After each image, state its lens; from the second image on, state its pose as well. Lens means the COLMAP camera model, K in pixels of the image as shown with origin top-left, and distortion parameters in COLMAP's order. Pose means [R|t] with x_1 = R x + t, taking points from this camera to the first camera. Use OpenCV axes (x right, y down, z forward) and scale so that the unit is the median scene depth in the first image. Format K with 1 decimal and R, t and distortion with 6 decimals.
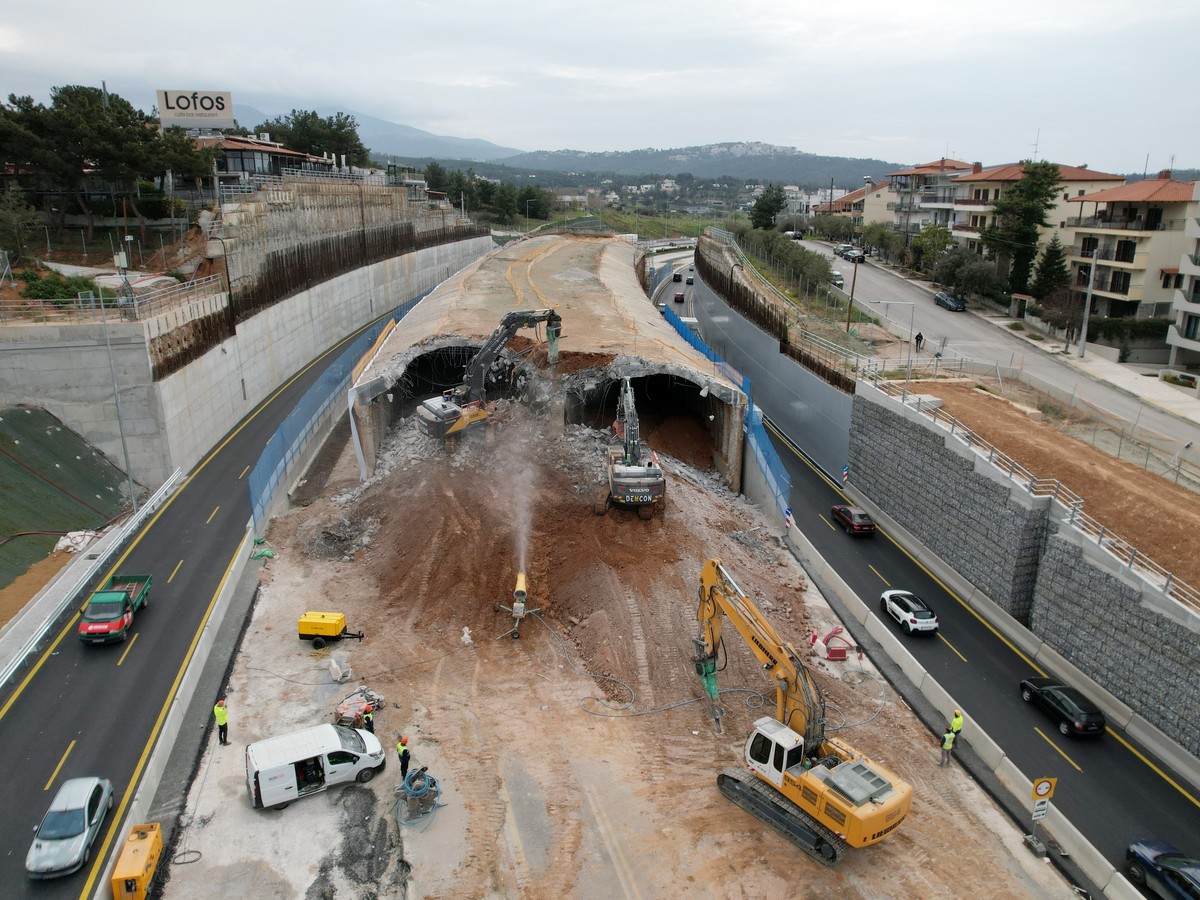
lens RADIAL K [[864.5, 0, 604.7], [0, 864.5, 452.8], [0, 0, 1]] dist [-0.070263, 0.050710]
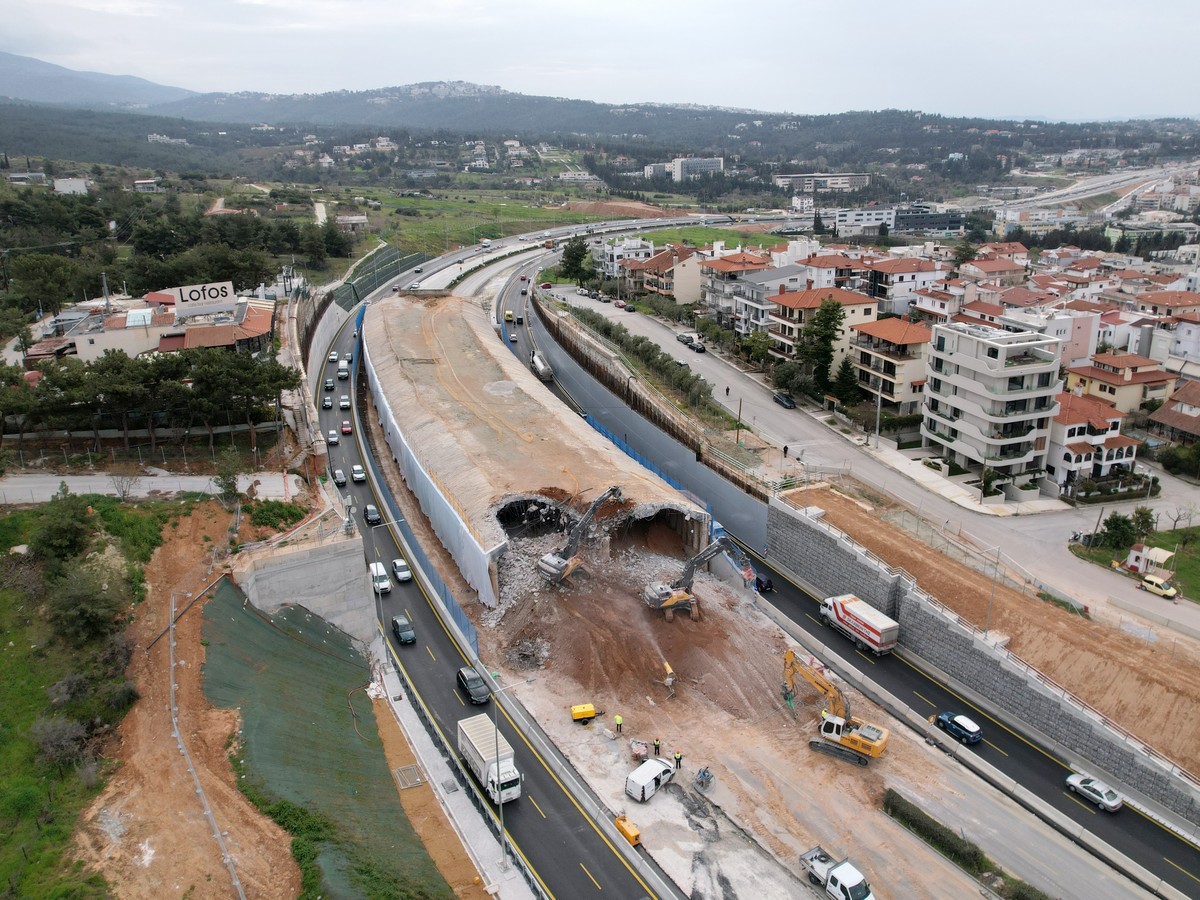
lens RADIAL K [[916.3, 0, 614.0], [0, 916.3, 433.8], [0, 0, 1]] dist [-0.050181, -0.000230]
pose [[0.945825, -0.117005, 0.302860, -0.450194], [0.107593, 0.993053, 0.047638, -0.279621], [-0.306330, -0.012471, 0.951844, -0.523715]]
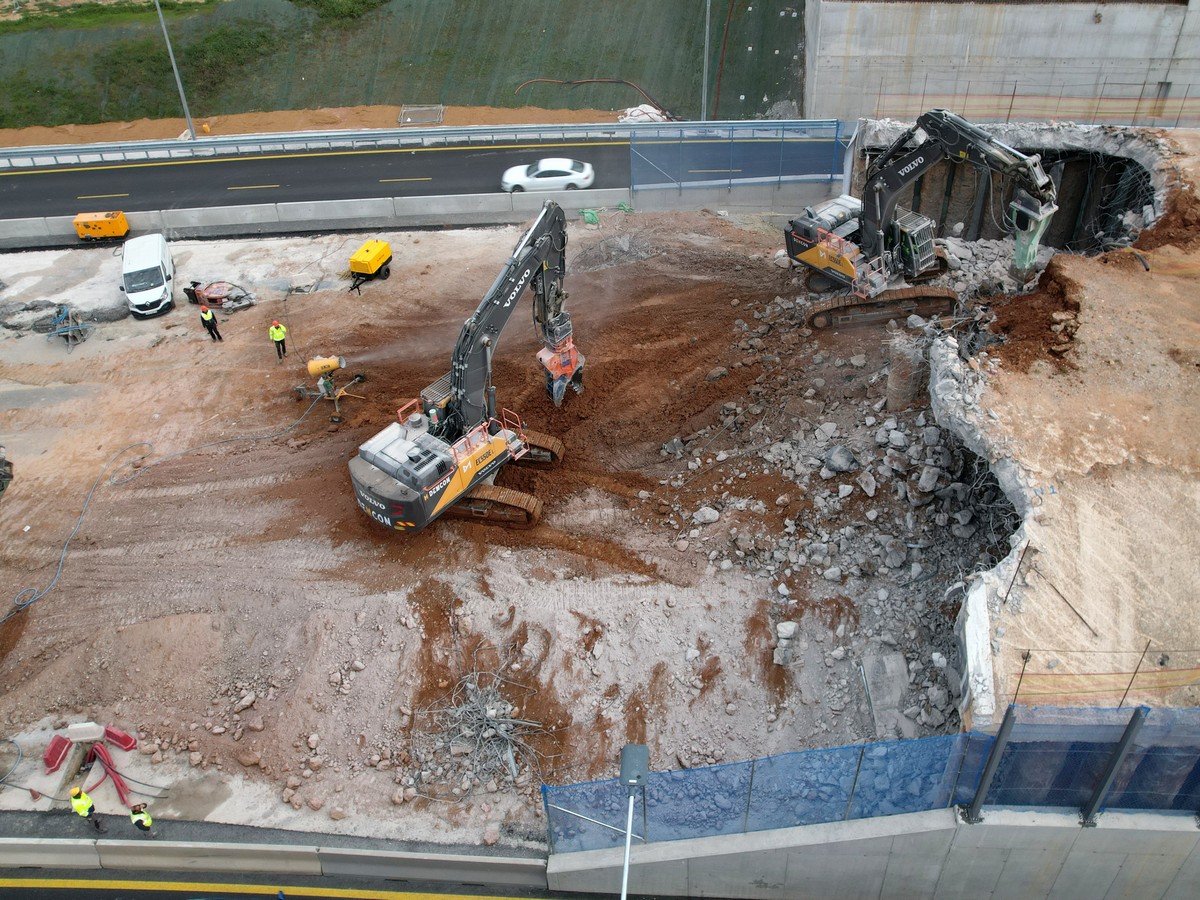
lens RADIAL K [[969.7, 0, 641.4], [0, 969.7, 450.2], [0, 0, 1]] dist [-0.080557, 0.085101]
pose [[-0.192816, 0.652742, -0.732632, 0.308443], [-0.279453, 0.679193, 0.678677, -0.266703], [0.940600, 0.335596, 0.051451, 0.730581]]
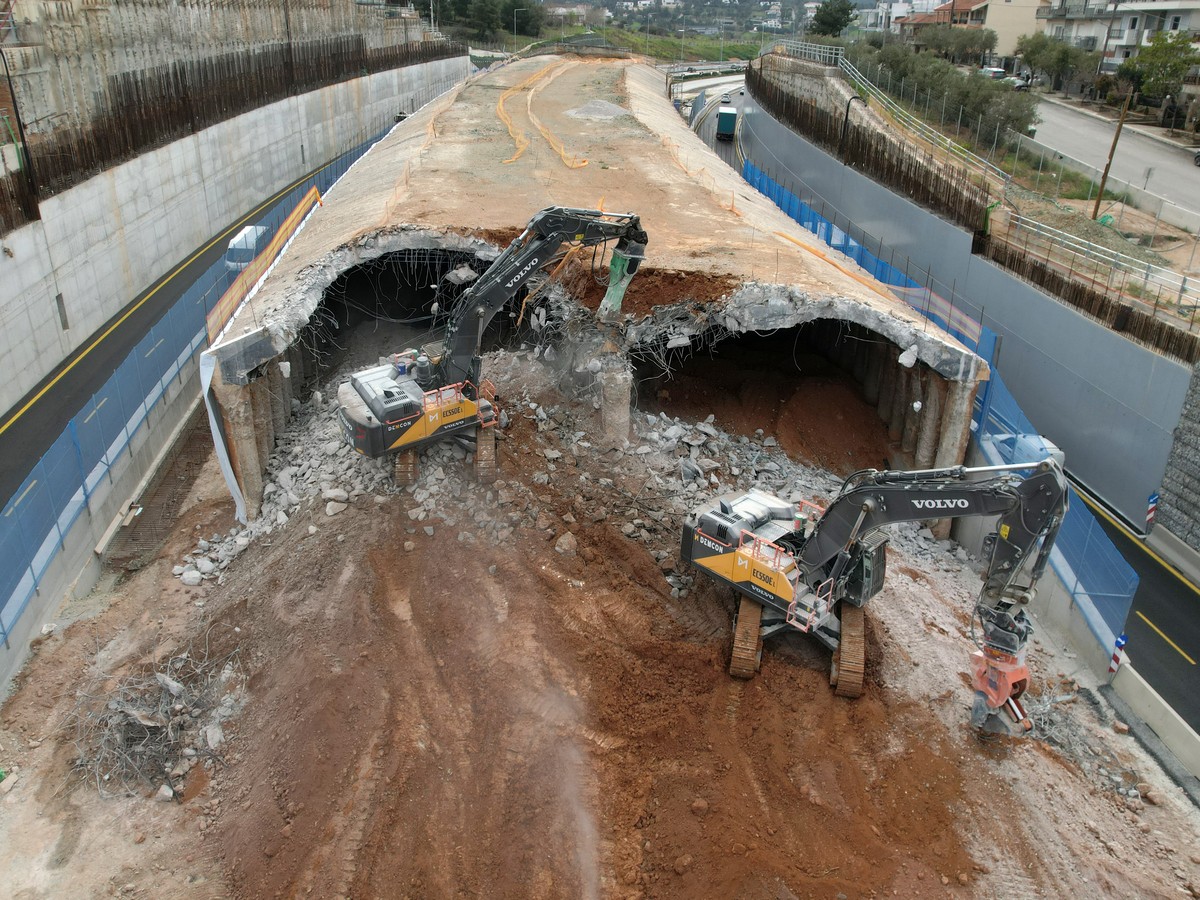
lens RADIAL K [[944.0, 0, 556.3], [0, 944.0, 413.8], [0, 0, 1]] dist [-0.091669, 0.089066]
pose [[0.999360, 0.014728, -0.032593, -0.061621], [-0.010939, 0.993474, 0.113530, -0.083527], [0.034052, -0.113100, 0.993000, 0.383055]]
